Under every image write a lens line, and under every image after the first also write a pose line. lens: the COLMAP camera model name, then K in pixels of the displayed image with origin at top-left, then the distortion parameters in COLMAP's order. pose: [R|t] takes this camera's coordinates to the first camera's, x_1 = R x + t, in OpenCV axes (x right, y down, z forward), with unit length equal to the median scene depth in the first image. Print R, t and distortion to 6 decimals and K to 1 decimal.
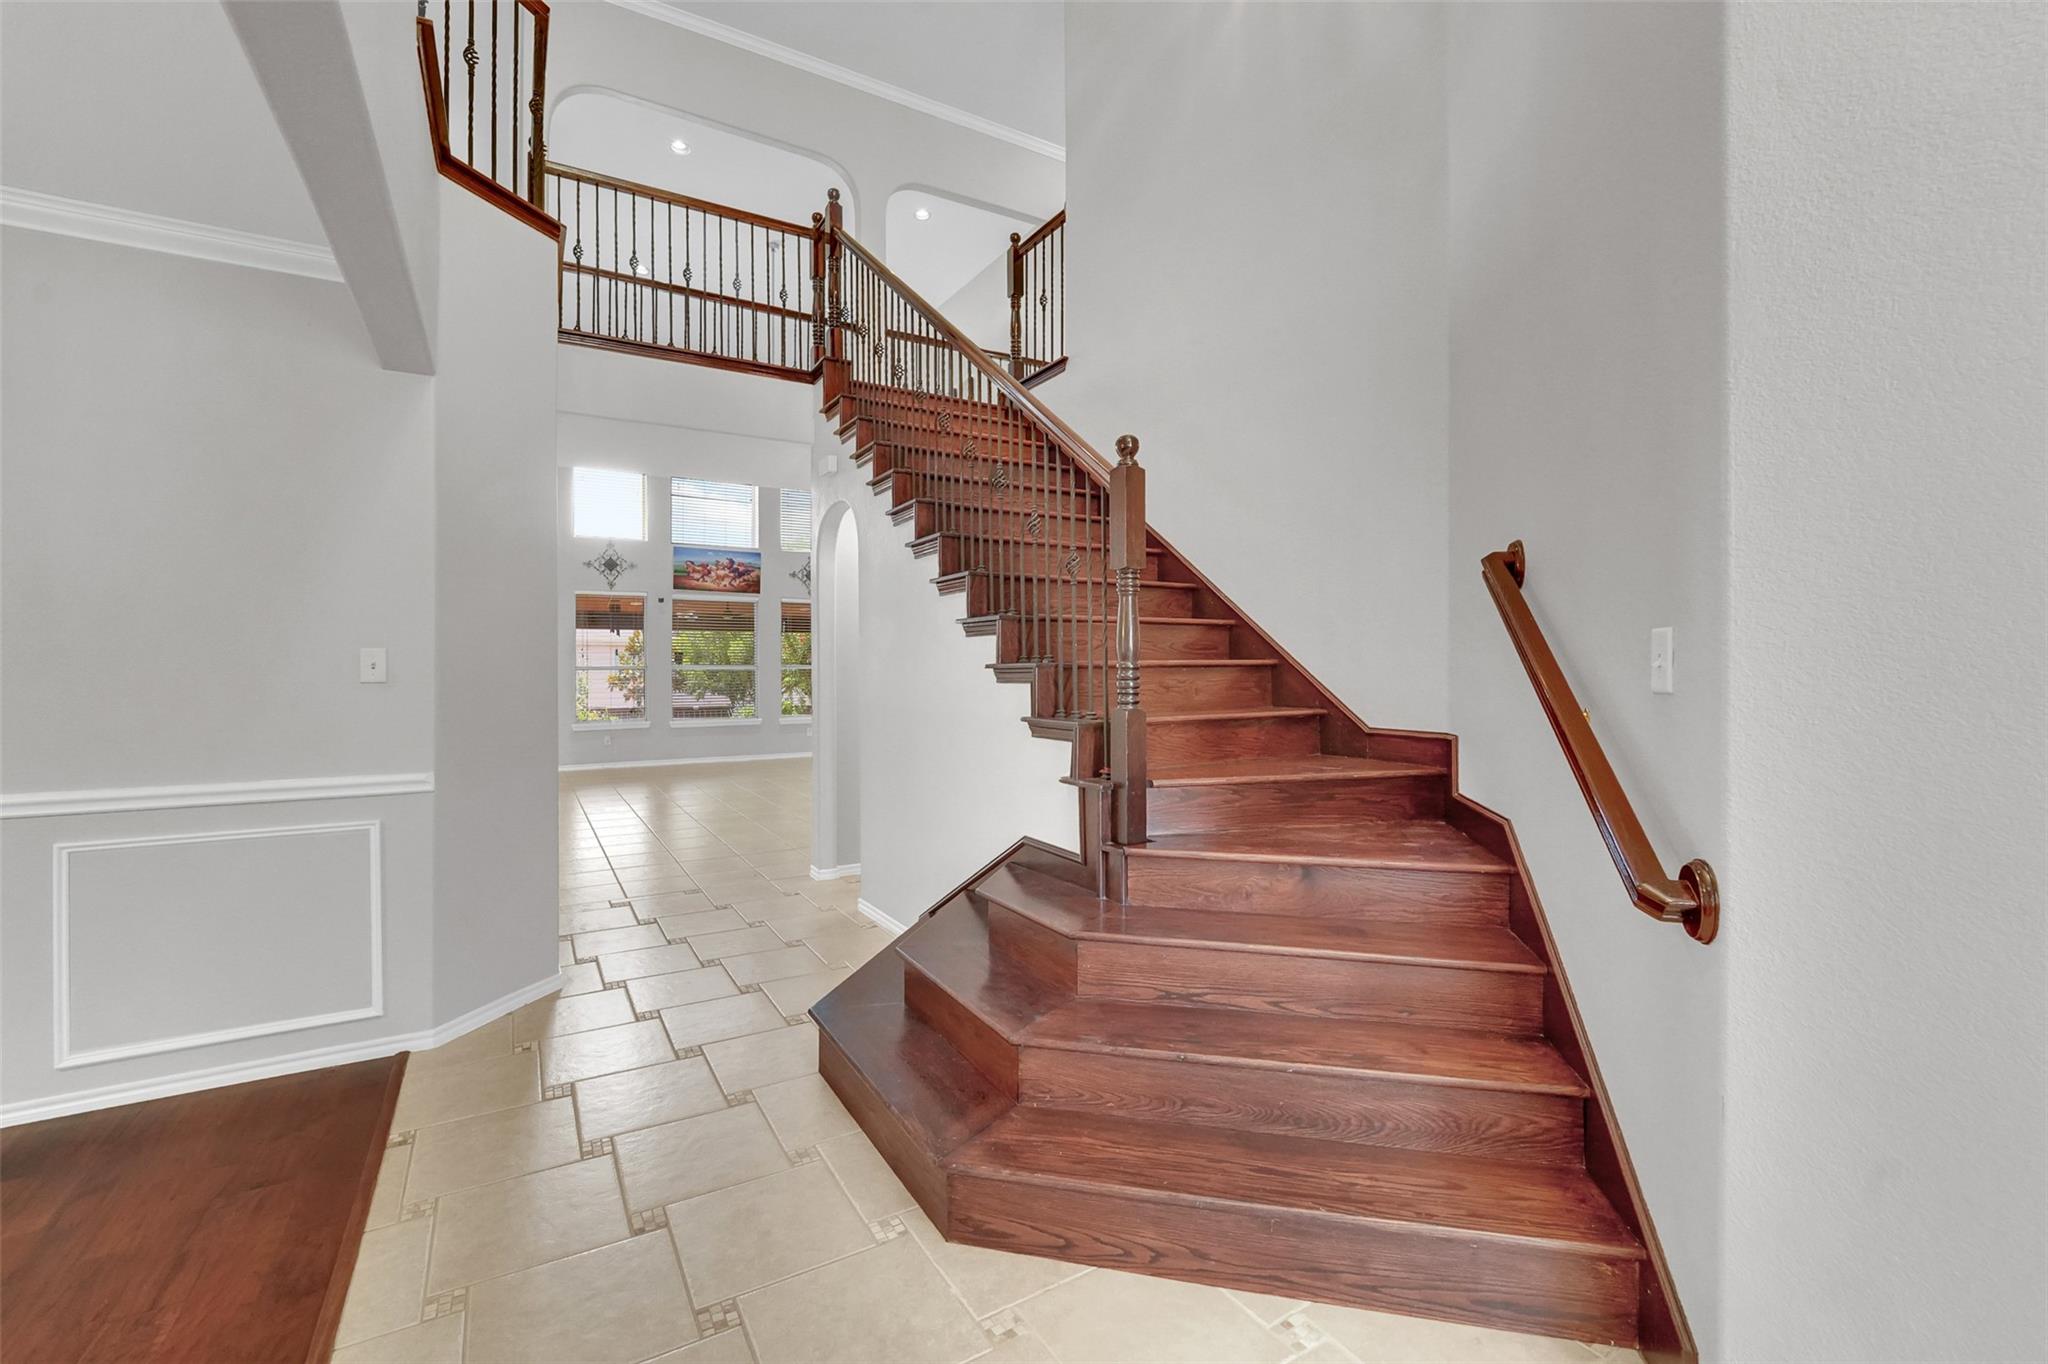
lens RADIAL K [[845.7, 0, 1020.7], [0, 845.7, 651.4], [0, 0, 1]] dist [0.001202, 0.000220]
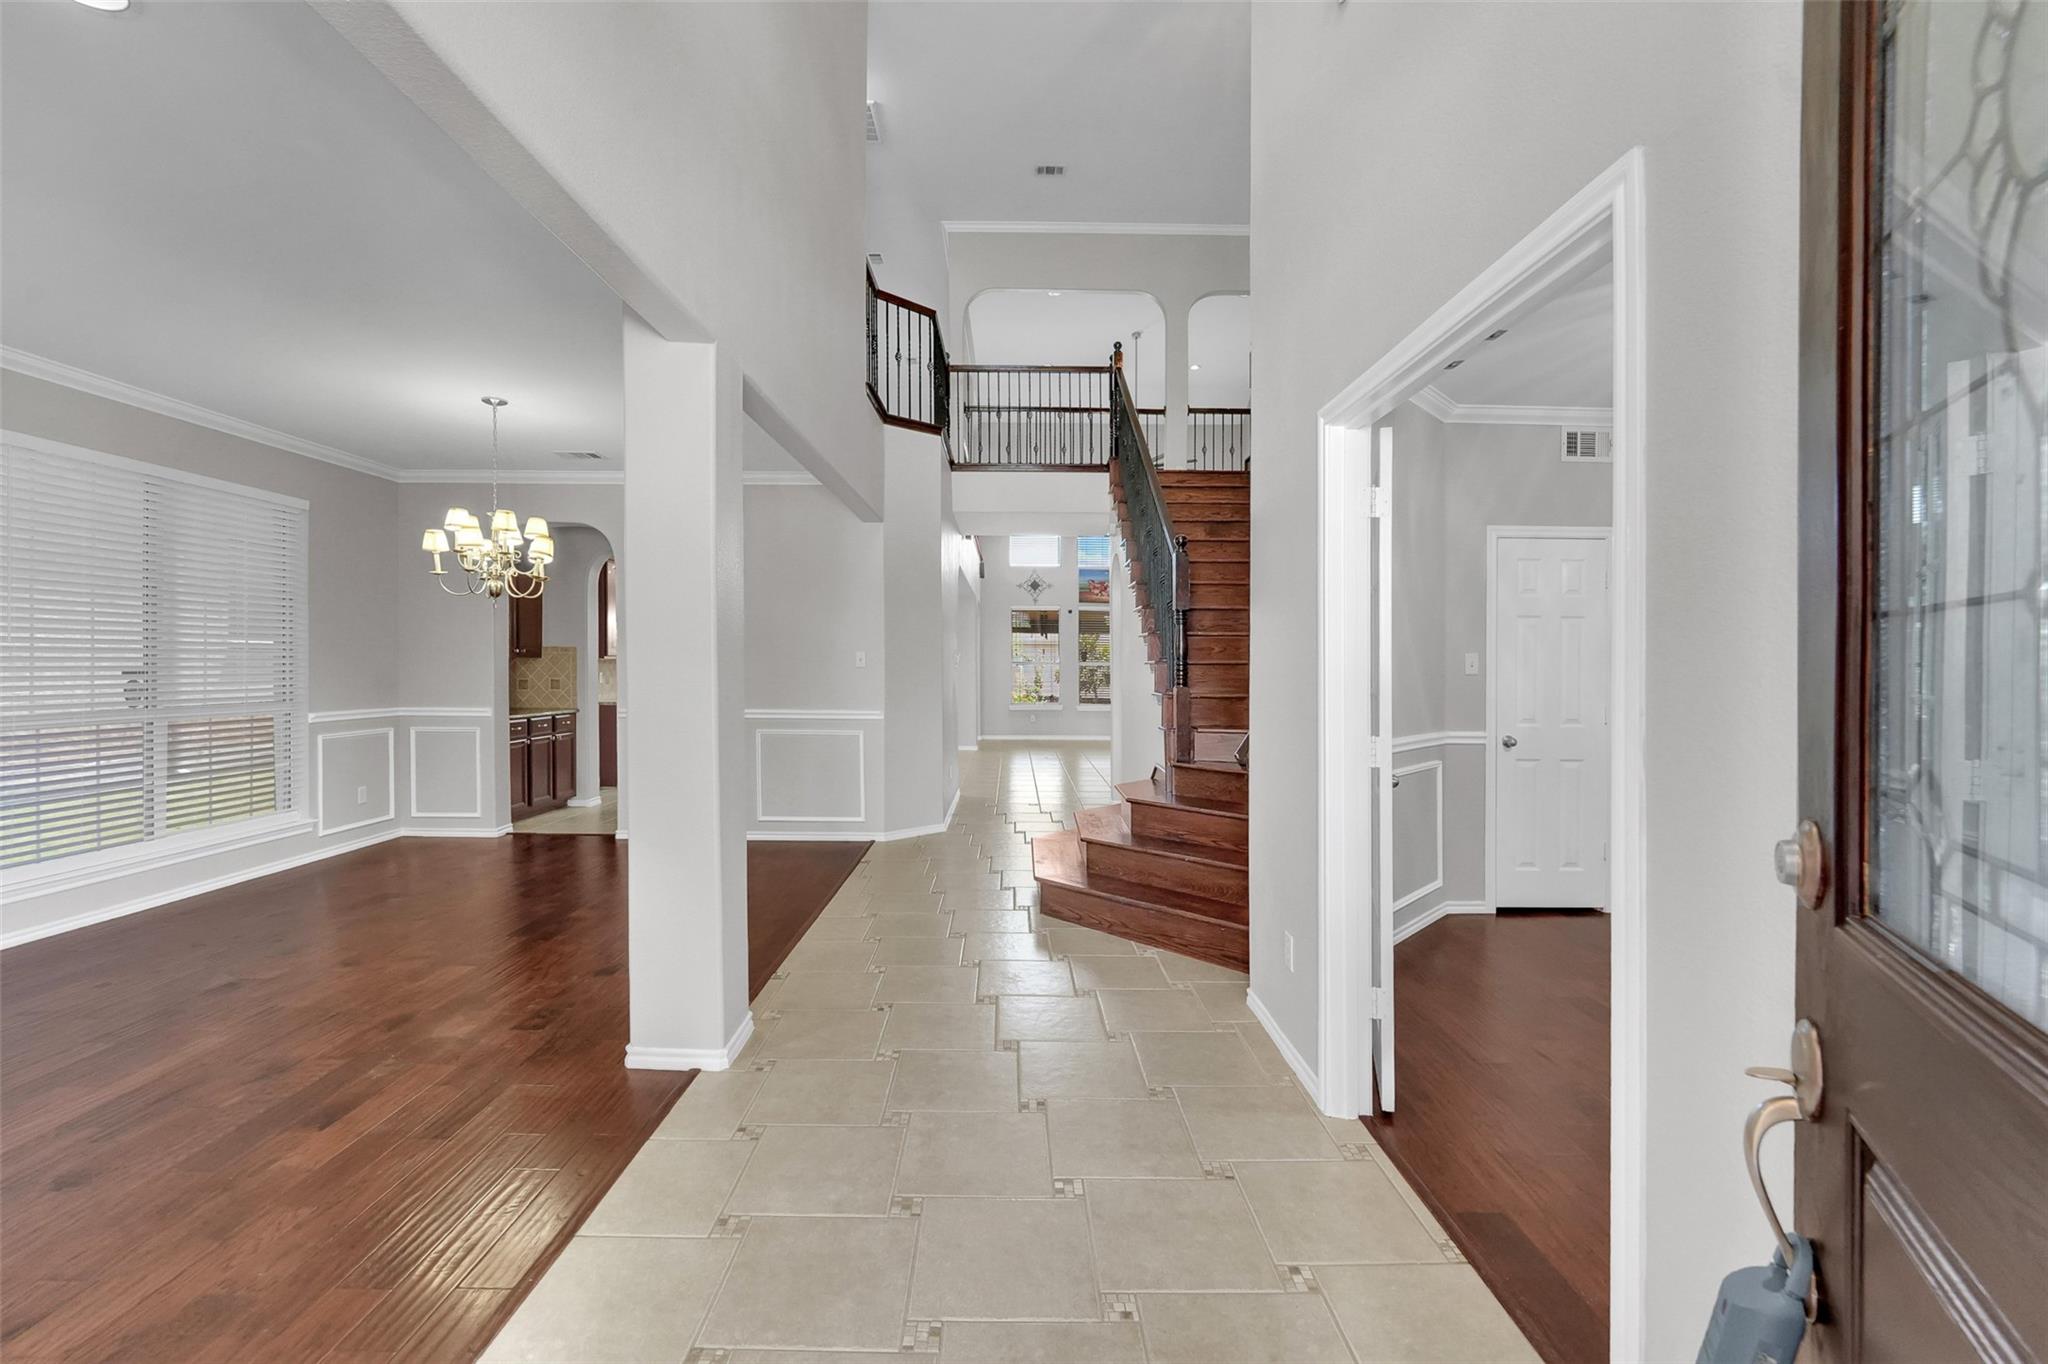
lens RADIAL K [[845.7, 0, 1020.7], [0, 845.7, 651.4], [0, 0, 1]] dist [0.001202, 0.000220]
pose [[0.865432, 0.003446, -0.501015, 0.359711], [-0.002651, 0.999994, 0.002298, -0.005163], [0.501019, -0.000661, 0.865436, -0.354288]]
